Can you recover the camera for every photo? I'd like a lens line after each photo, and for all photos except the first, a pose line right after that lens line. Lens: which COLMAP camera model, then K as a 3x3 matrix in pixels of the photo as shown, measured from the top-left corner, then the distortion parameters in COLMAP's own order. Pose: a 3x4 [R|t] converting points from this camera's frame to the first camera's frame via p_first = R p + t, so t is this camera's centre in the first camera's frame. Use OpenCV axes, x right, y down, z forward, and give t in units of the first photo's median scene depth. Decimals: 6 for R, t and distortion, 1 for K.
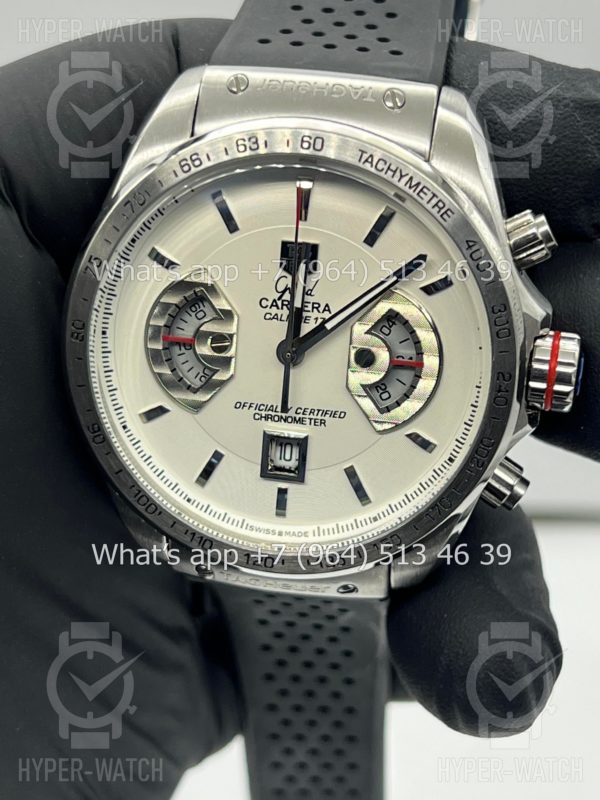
lens RADIAL K [[1817.4, 0, 300.0], [0, 1817.4, 400.0], [0, 0, 1]] dist [0.144878, 0.137165]
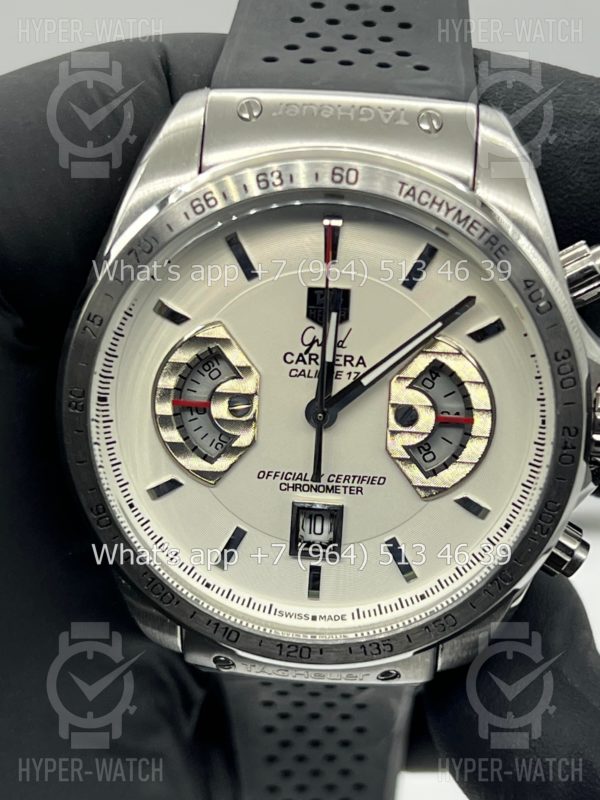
lens RADIAL K [[1817.4, 0, 300.0], [0, 1817.4, 400.0], [0, 0, 1]] dist [0.144878, 0.137165]
pose [[0.996389, -0.044543, 0.072279, -0.078553], [0.044576, 0.999005, 0.001162, -0.033935], [-0.072259, 0.002065, 0.997384, 0.126339]]
